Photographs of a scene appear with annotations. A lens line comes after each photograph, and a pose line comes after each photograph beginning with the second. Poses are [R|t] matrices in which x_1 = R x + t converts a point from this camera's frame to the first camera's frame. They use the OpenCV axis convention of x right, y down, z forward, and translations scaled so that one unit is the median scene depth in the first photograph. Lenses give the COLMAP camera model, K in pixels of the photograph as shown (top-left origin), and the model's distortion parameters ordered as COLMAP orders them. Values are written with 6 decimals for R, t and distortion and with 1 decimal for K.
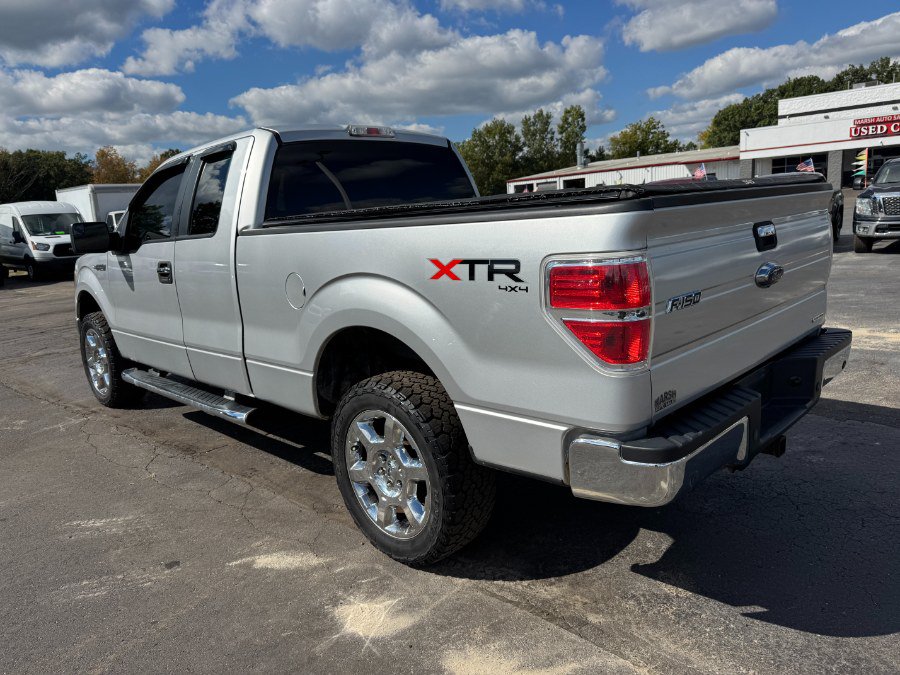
lens RADIAL K [[656.8, 0, 431.7], [0, 656.8, 331.1], [0, 0, 1]] dist [-0.006506, 0.002066]
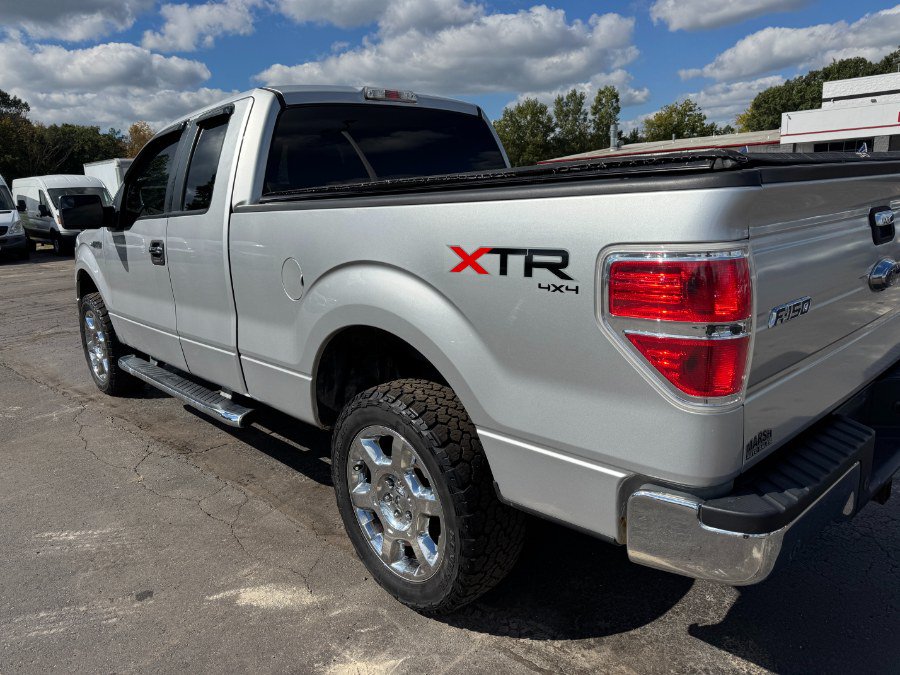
lens RADIAL K [[656.8, 0, 440.9], [0, 656.8, 335.5], [0, 0, 1]] dist [-0.006506, 0.002066]
pose [[0.999439, 0.023297, -0.024049, 0.005463], [-0.022464, 0.999157, 0.034369, -0.021354], [0.024830, -0.033809, 0.999120, 0.152974]]
